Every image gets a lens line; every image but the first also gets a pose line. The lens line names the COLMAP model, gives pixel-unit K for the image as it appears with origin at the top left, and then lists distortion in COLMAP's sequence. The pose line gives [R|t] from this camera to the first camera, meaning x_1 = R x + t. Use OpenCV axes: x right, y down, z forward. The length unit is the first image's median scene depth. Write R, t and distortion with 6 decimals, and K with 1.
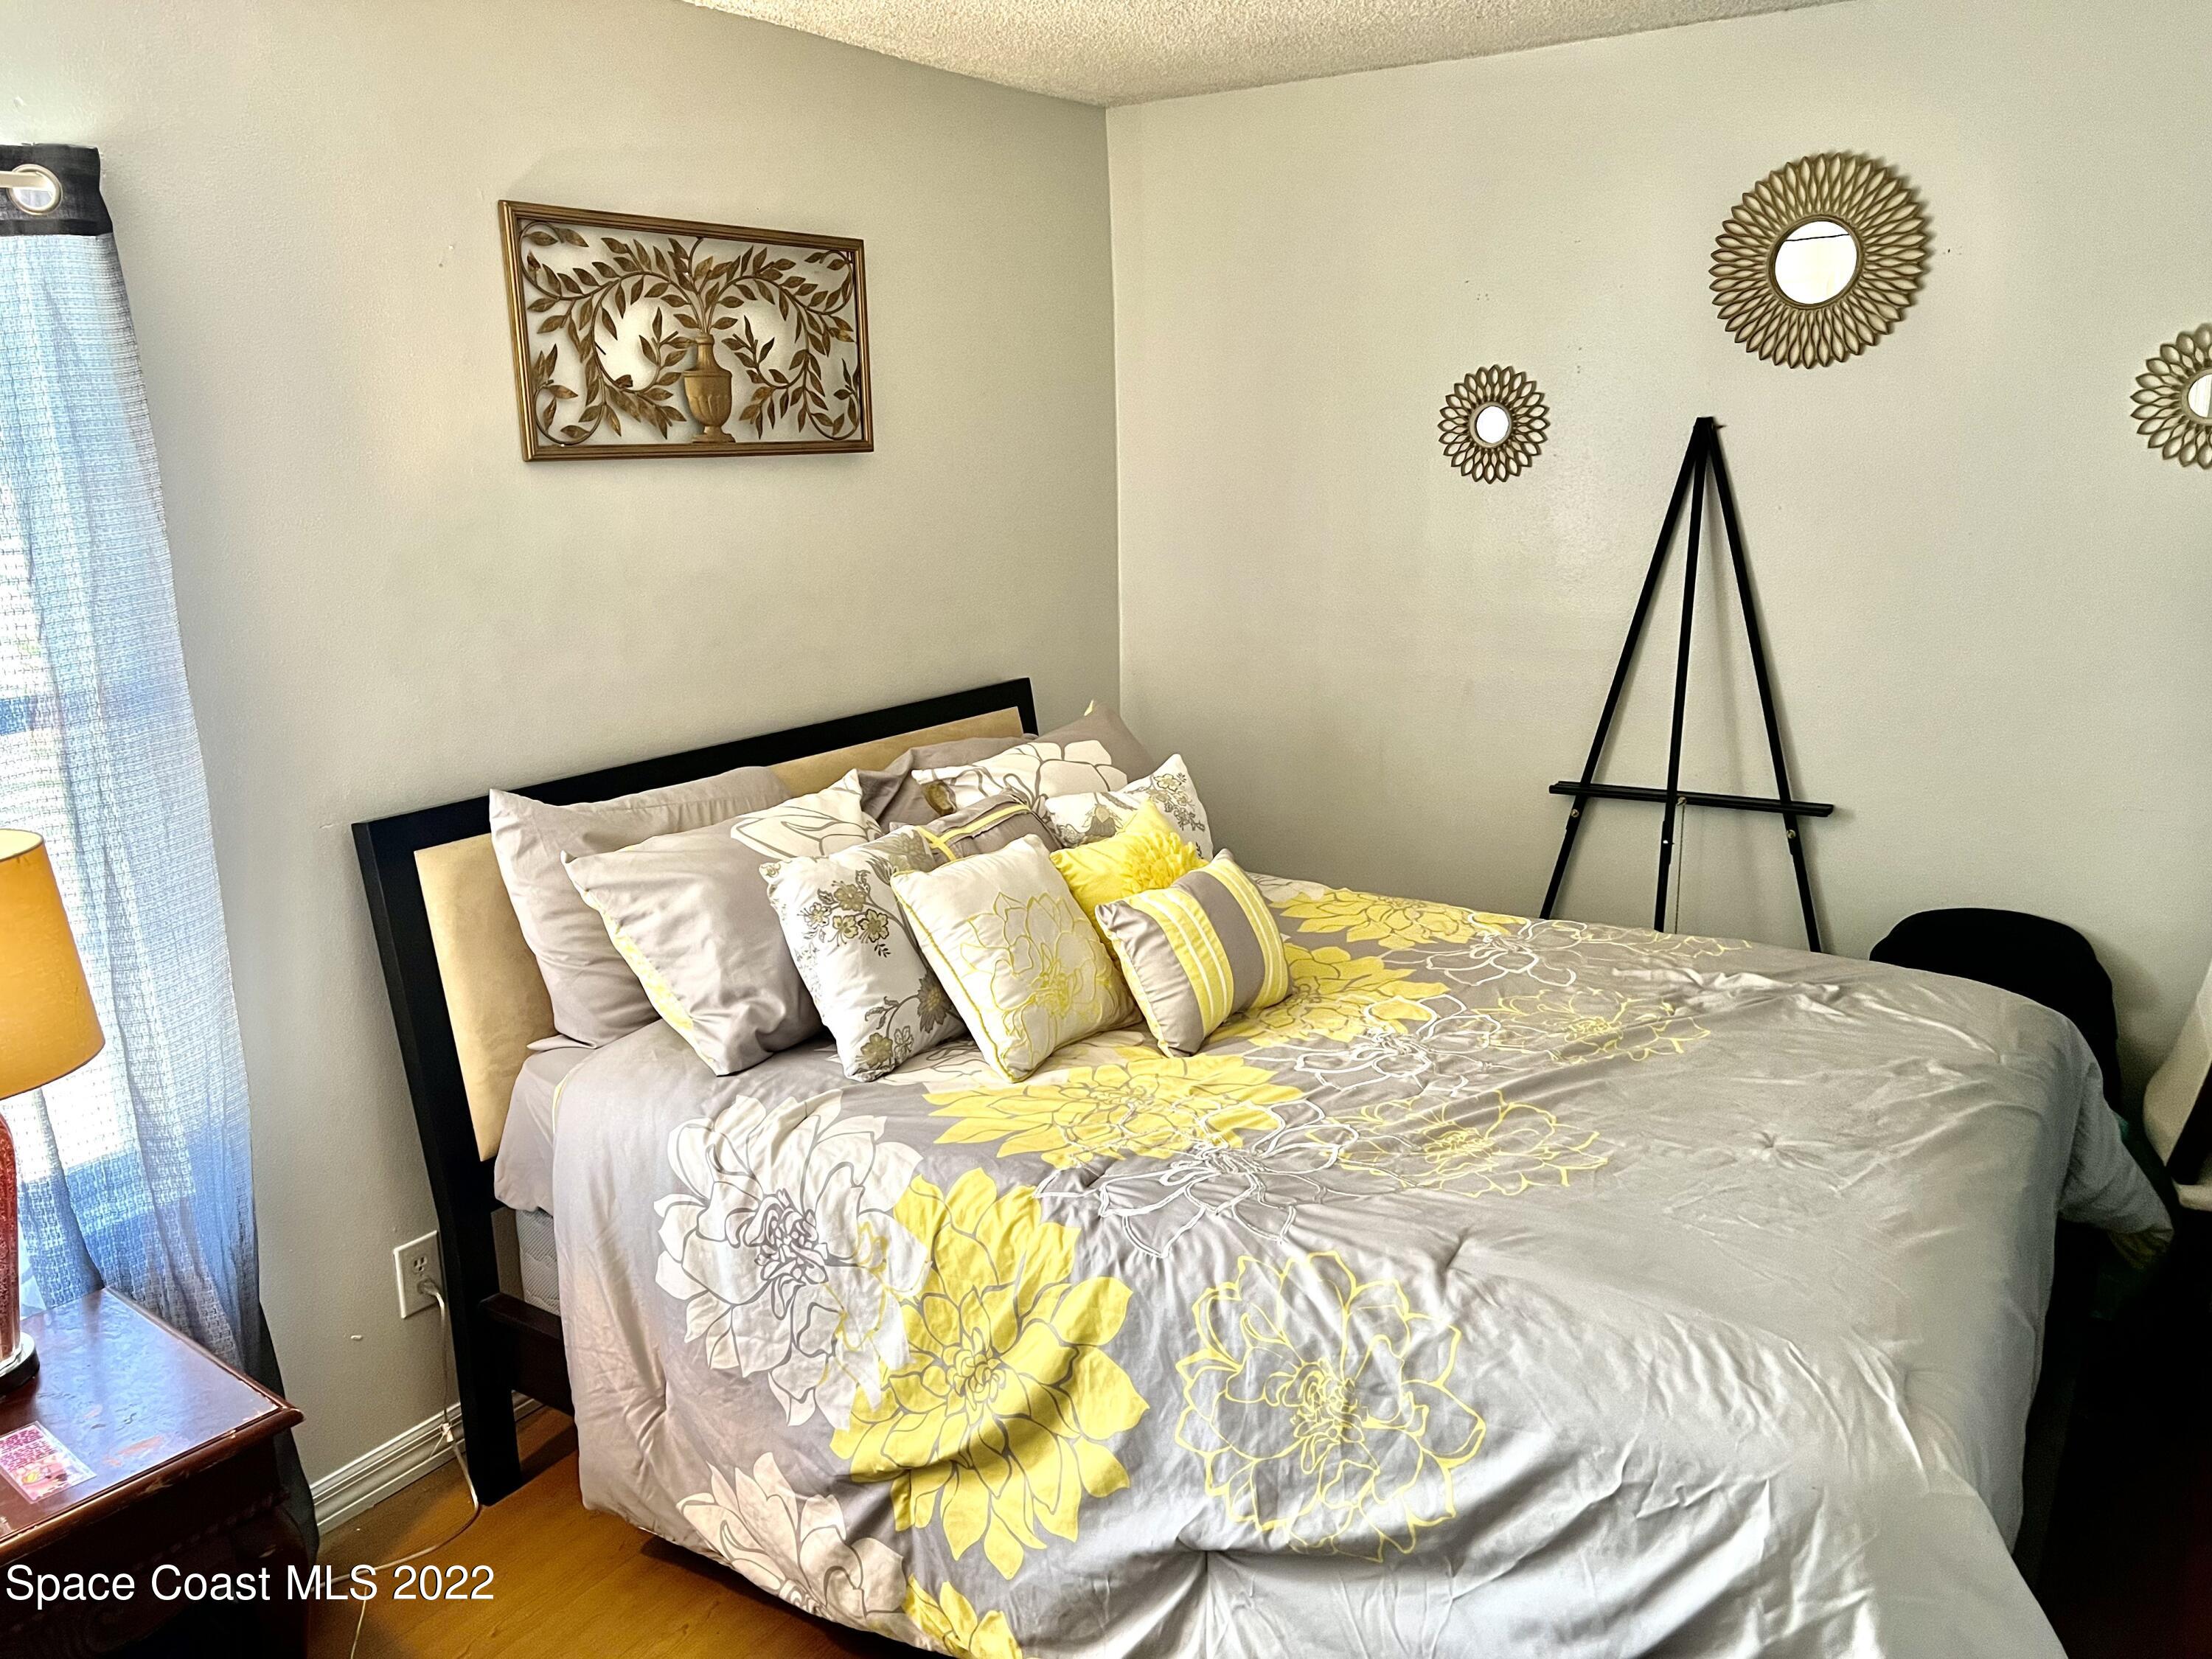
lens RADIAL K [[1672.2, 0, 1090.1], [0, 1672.2, 822.9], [0, 0, 1]] dist [0.041472, -0.020029]
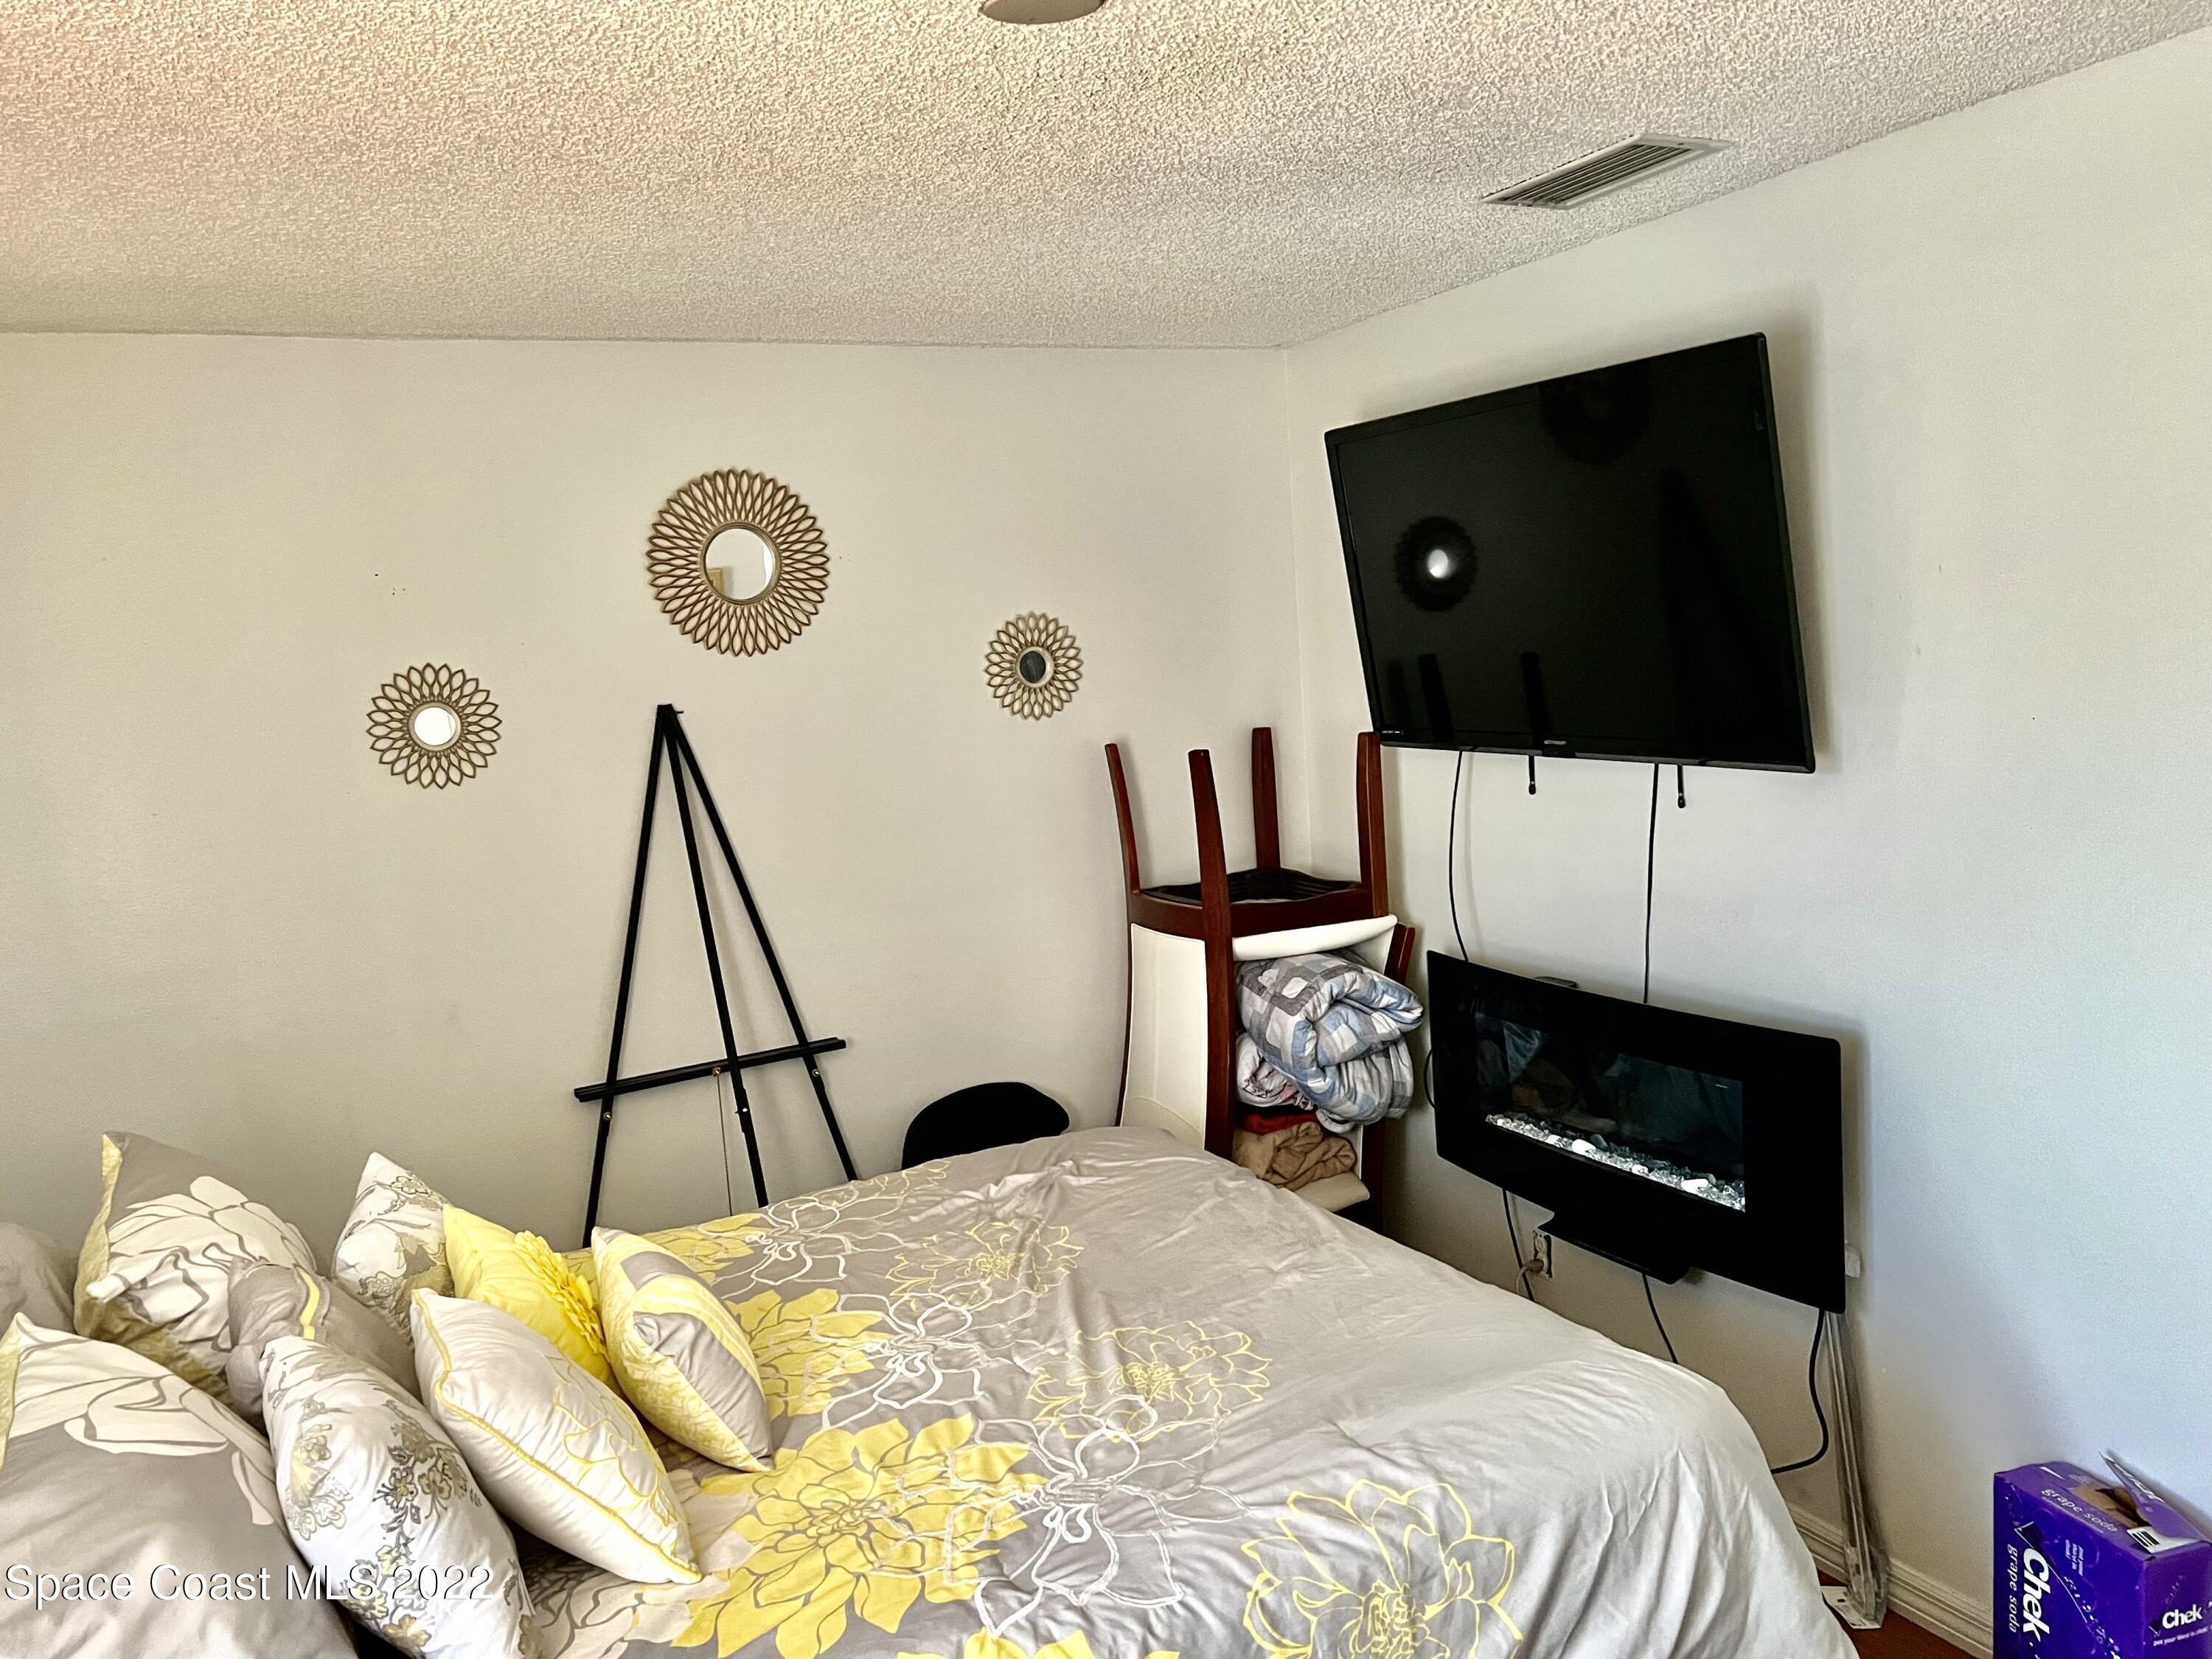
lens RADIAL K [[1672.2, 0, 1097.2], [0, 1672.2, 848.4], [0, 0, 1]] dist [0.041472, -0.020029]
pose [[0.487379, -0.127466, 0.863837, -0.527012], [0.264362, 0.964399, -0.006849, -0.100693], [-0.832211, 0.231704, 0.503725, 0.360716]]
